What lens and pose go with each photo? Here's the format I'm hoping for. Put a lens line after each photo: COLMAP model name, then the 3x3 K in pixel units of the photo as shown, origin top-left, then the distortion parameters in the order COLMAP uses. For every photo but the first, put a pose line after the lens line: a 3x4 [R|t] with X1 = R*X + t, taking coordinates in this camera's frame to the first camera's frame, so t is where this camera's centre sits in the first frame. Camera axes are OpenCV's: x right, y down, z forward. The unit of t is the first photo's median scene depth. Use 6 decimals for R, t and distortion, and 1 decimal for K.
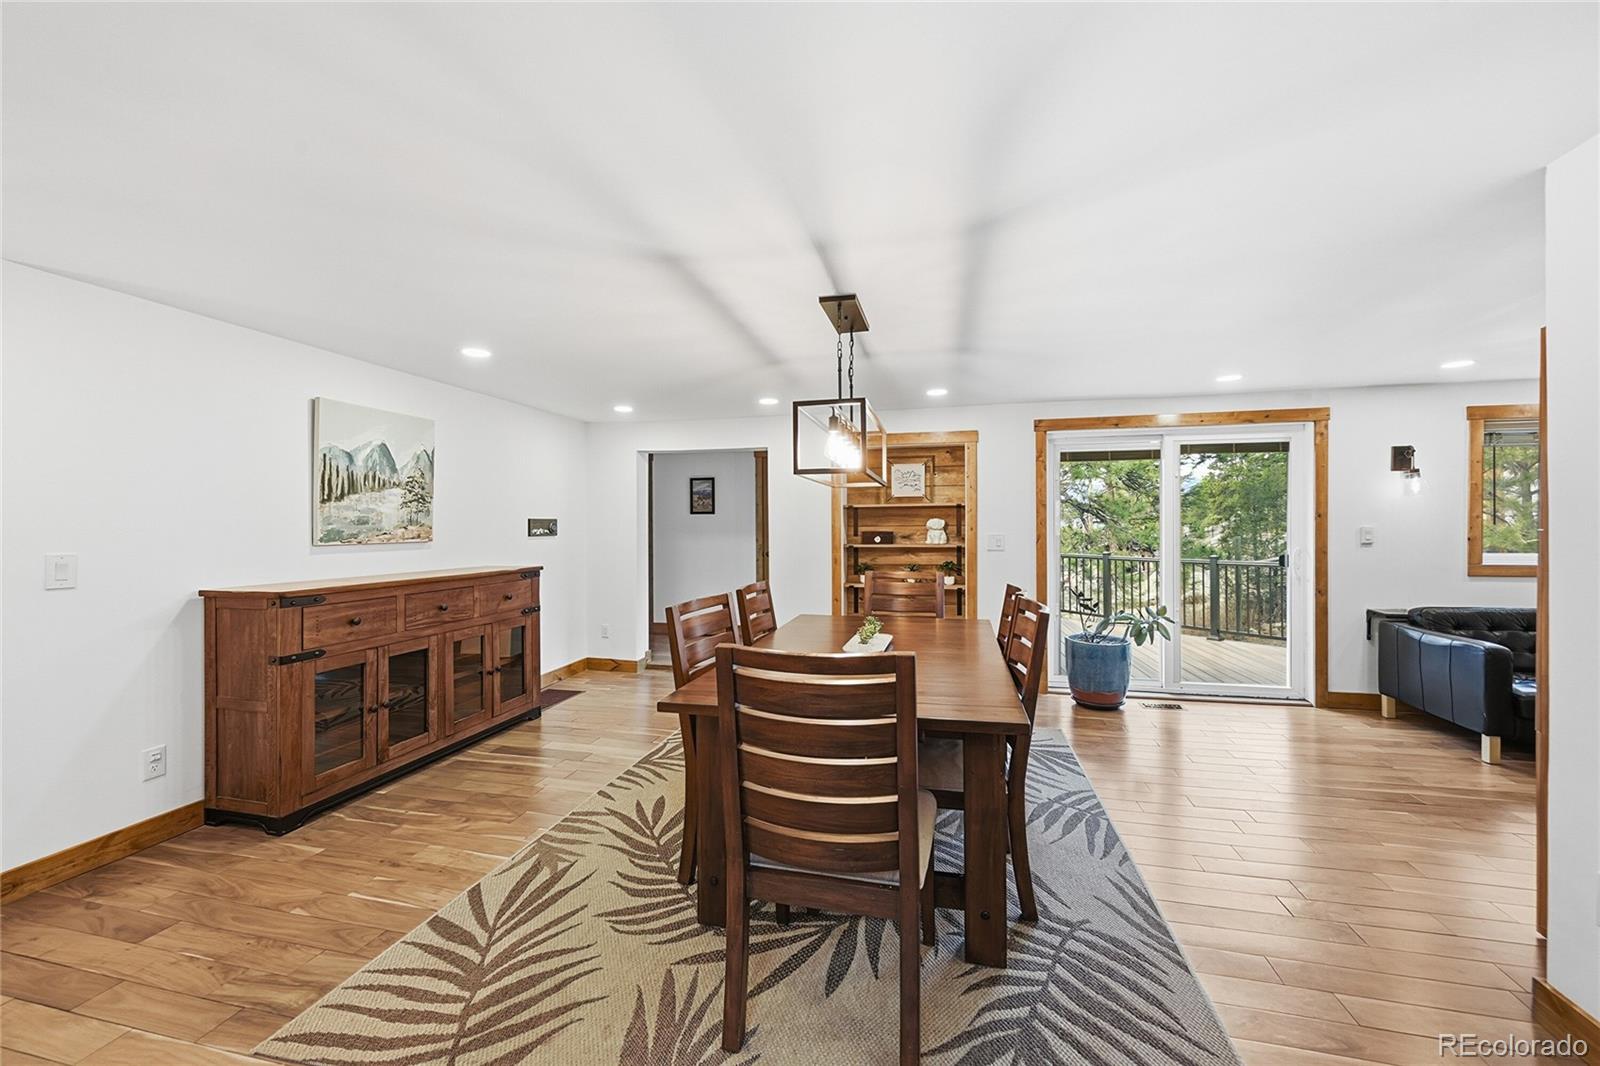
lens RADIAL K [[642.7, 0, 796.7], [0, 642.7, 526.8], [0, 0, 1]] dist [0.001319, 0.000013]
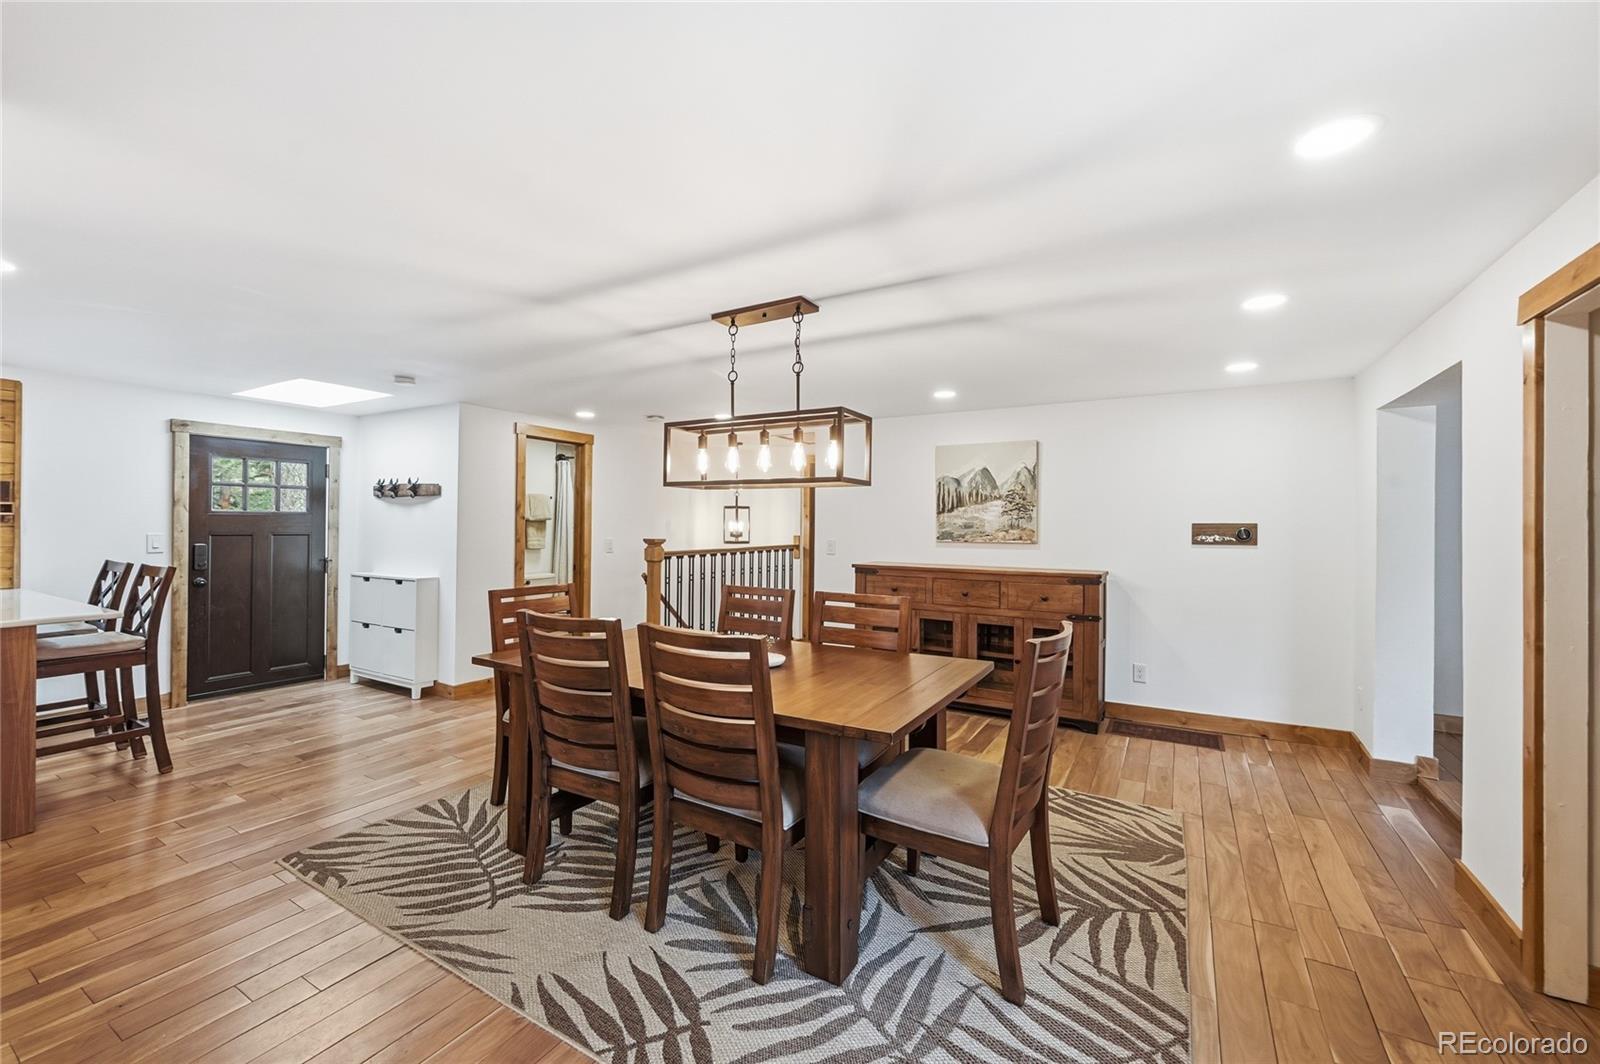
lens RADIAL K [[642.7, 0, 796.7], [0, 642.7, 525.8], [0, 0, 1]] dist [0.001319, 0.000013]
pose [[-0.300936, 0.001658, -0.953643, 0.819884], [-0.008846, 0.999951, 0.004530, -0.012827], [0.953603, 0.009799, -0.300906, 1.125184]]
